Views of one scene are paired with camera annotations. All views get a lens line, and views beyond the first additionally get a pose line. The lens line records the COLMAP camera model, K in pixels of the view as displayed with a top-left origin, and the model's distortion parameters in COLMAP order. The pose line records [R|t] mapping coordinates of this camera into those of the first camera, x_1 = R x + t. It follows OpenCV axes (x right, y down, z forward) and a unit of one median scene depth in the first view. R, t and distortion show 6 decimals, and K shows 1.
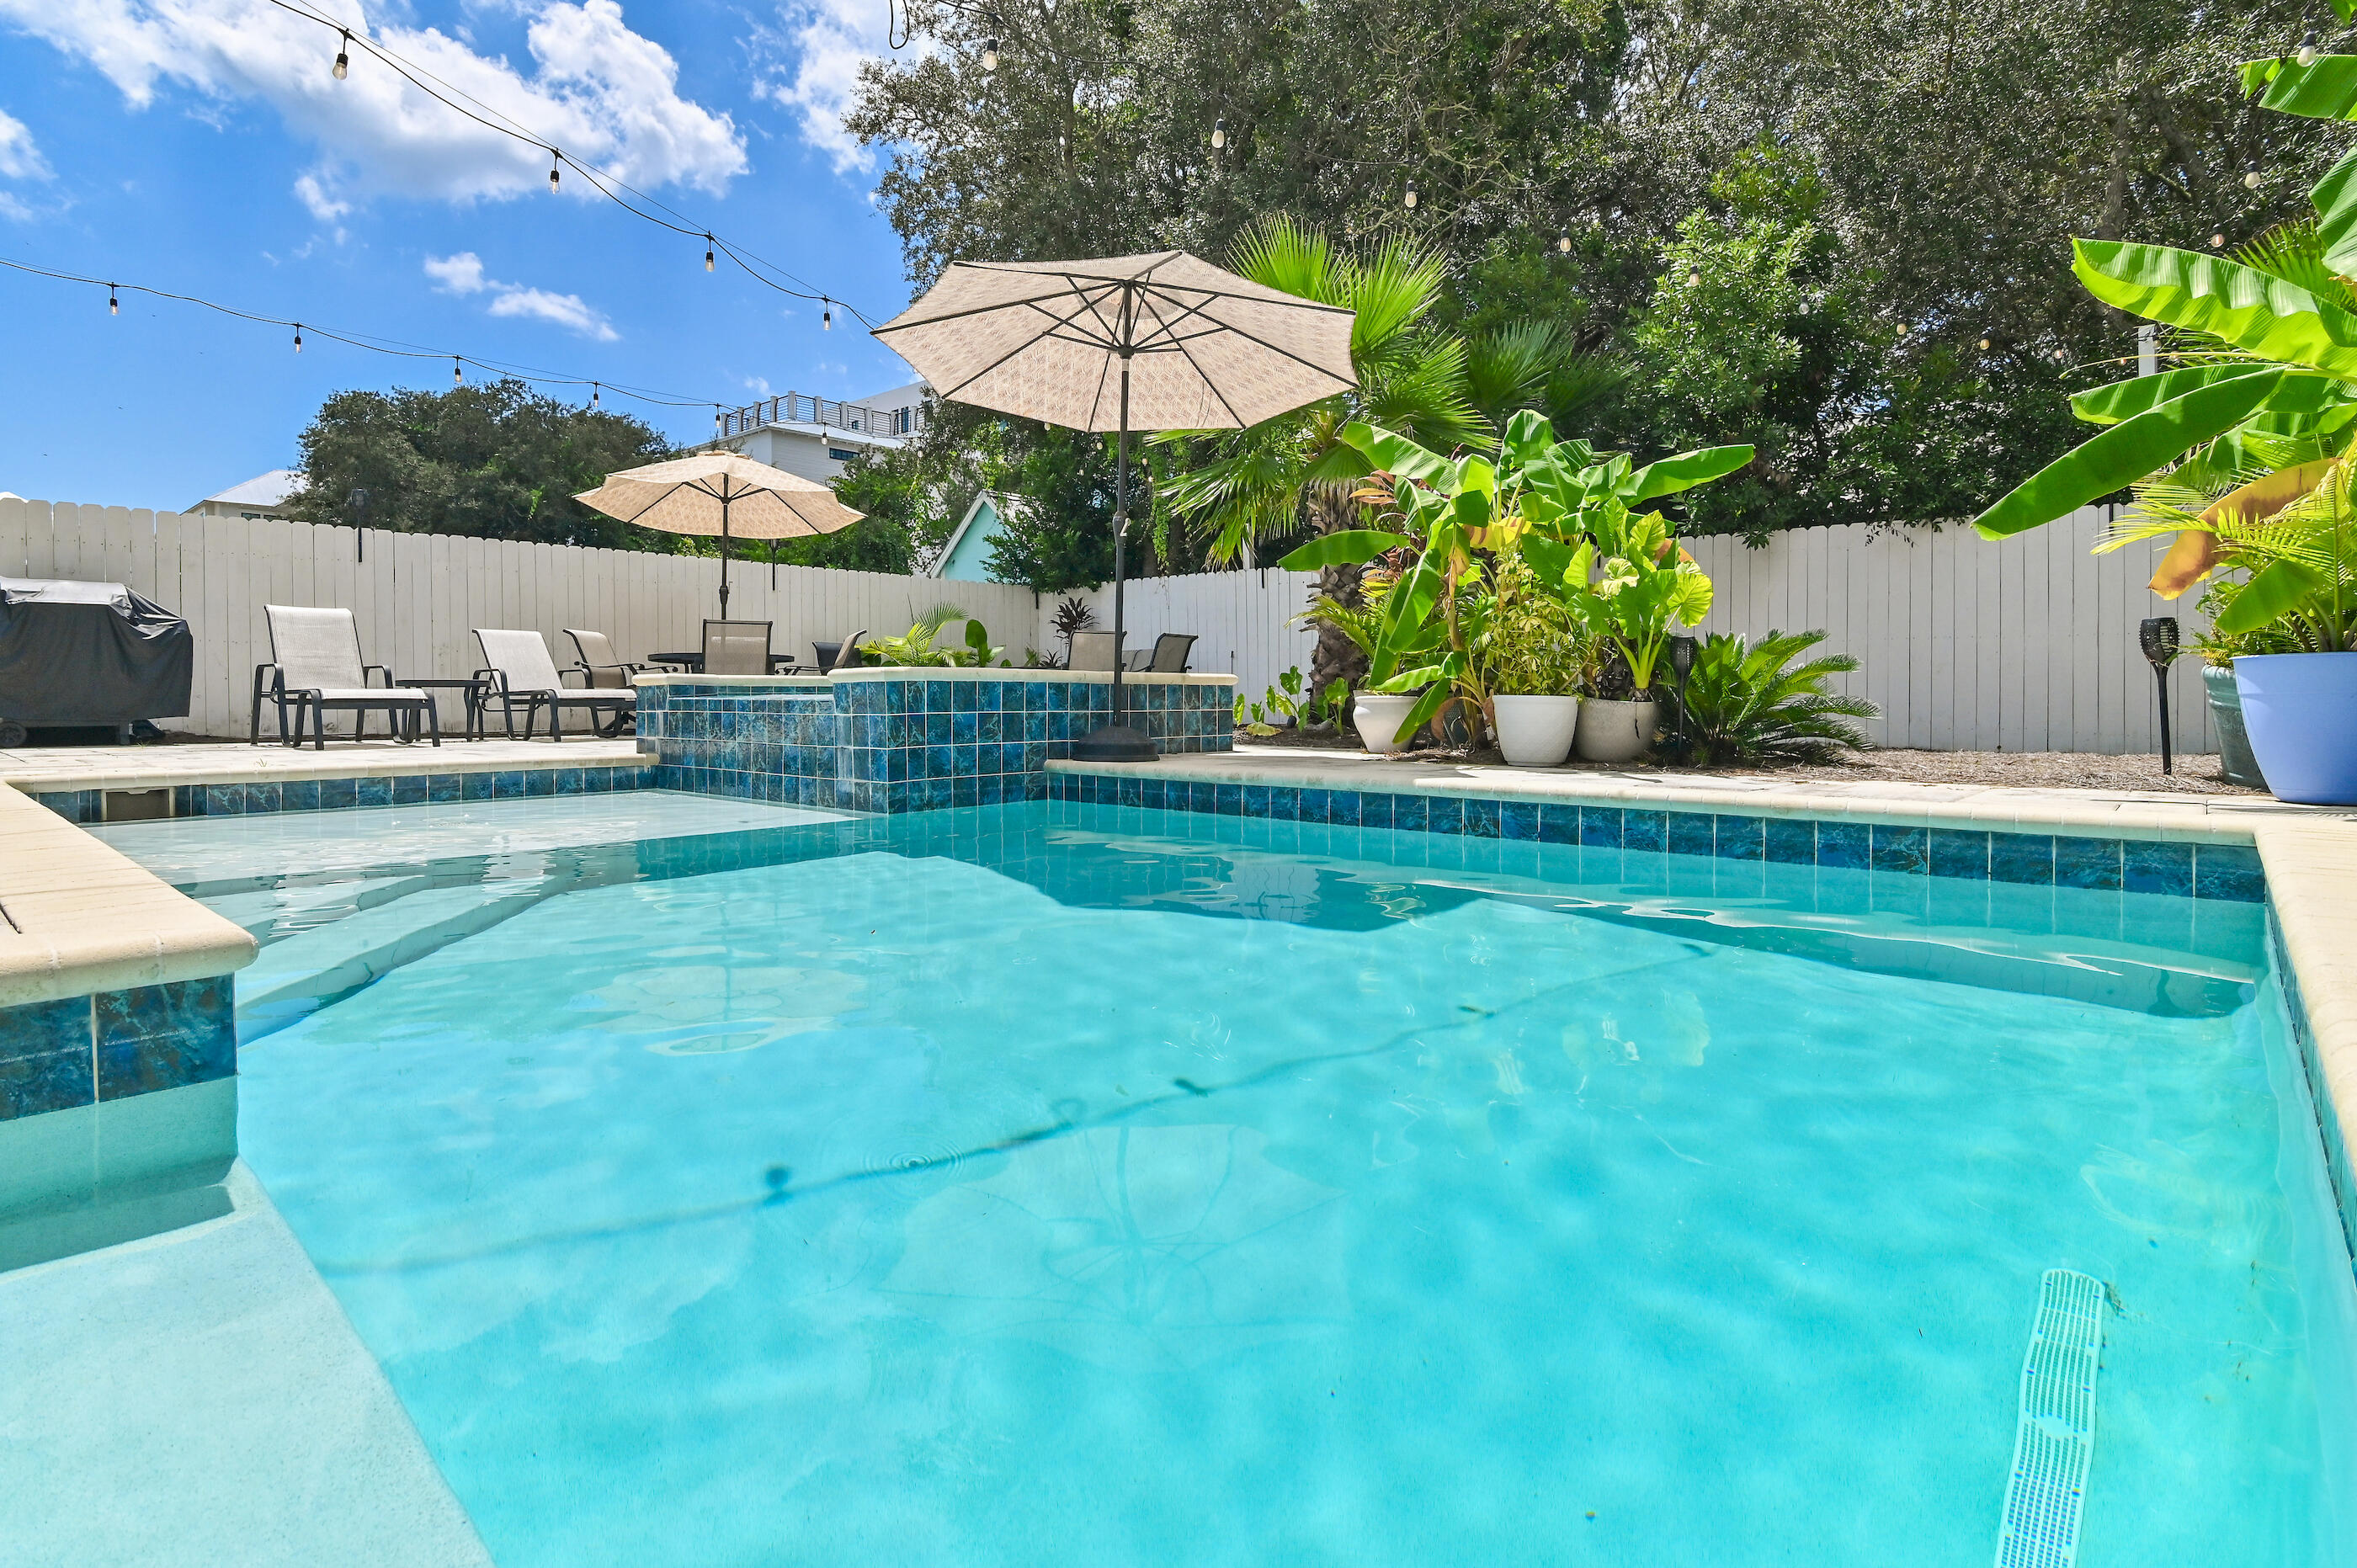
lens RADIAL K [[1191.7, 0, 1173.3], [0, 1191.7, 734.5], [0, 0, 1]] dist [0.001915, 0.000272]
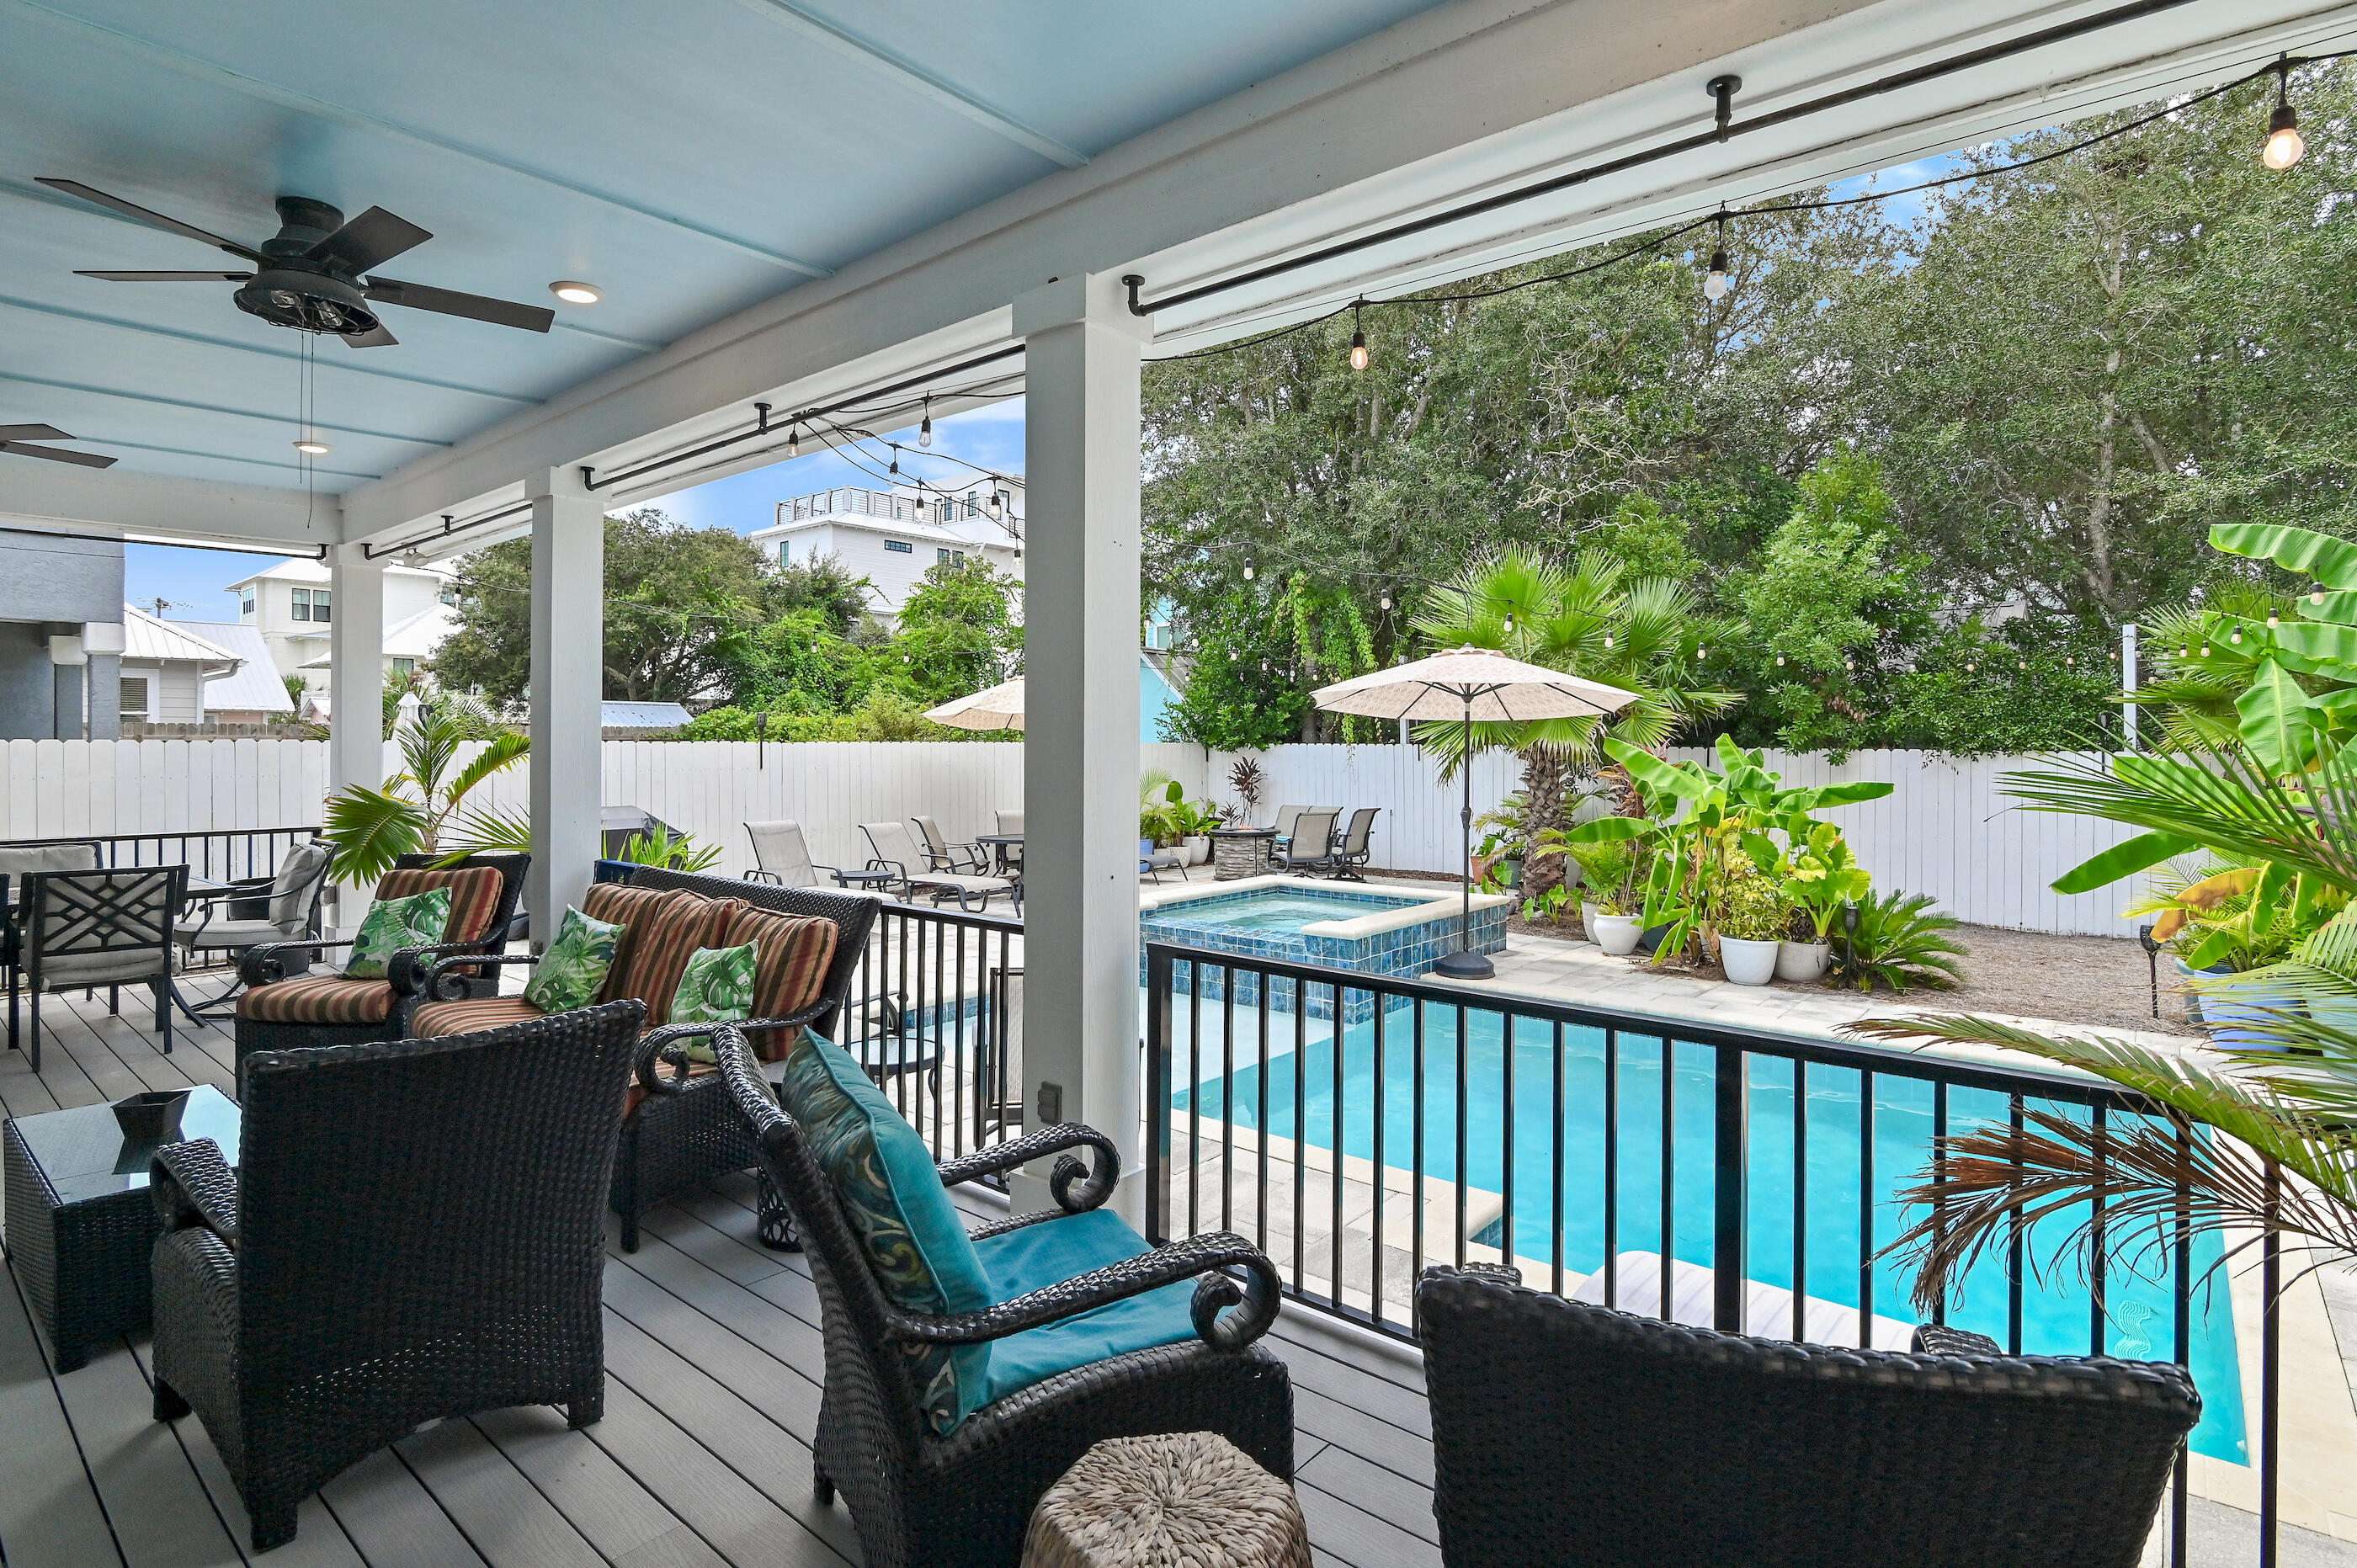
lens RADIAL K [[1189.8, 0, 1178.5], [0, 1189.8, 784.0], [0, 0, 1]] dist [-0.000657, 0.000445]
pose [[0.999679, 0.004148, 0.024981, -0.293379], [-0.004171, 0.999991, 0.000900, -0.143114], [-0.024977, -0.001004, 0.999688, -0.321414]]
